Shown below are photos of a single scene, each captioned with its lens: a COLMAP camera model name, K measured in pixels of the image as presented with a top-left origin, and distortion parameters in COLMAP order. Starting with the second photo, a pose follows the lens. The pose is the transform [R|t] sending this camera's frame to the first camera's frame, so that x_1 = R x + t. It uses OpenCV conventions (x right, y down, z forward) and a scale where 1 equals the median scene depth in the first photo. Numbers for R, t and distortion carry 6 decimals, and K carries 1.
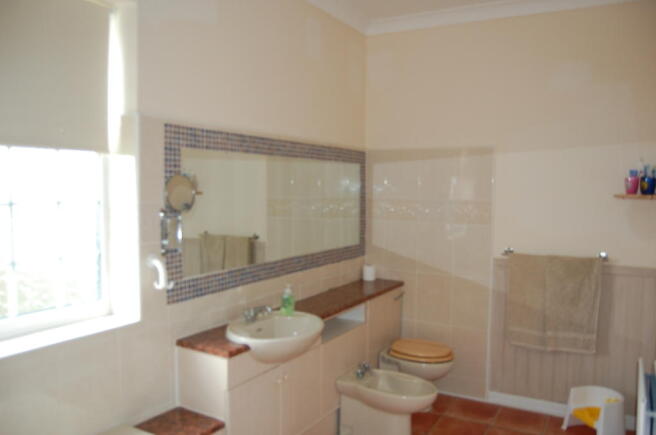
lens RADIAL K [[526.0, 0, 328.1], [0, 526.0, 218.5], [0, 0, 1]] dist [-0.009317, -0.000908]
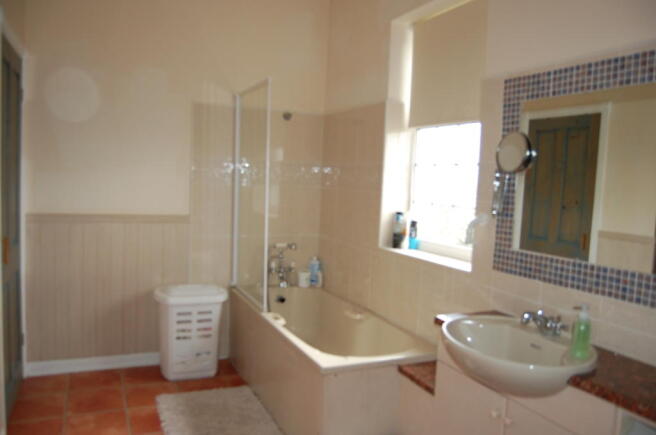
lens RADIAL K [[526.0, 0, 327.7], [0, 526.0, 217.7], [0, 0, 1]] dist [-0.009317, -0.000908]
pose [[-0.561367, 0.027662, -0.827104, 0.651614], [-0.102657, 0.989394, 0.102764, 0.003122], [0.821175, 0.142596, -0.552574, 1.256931]]
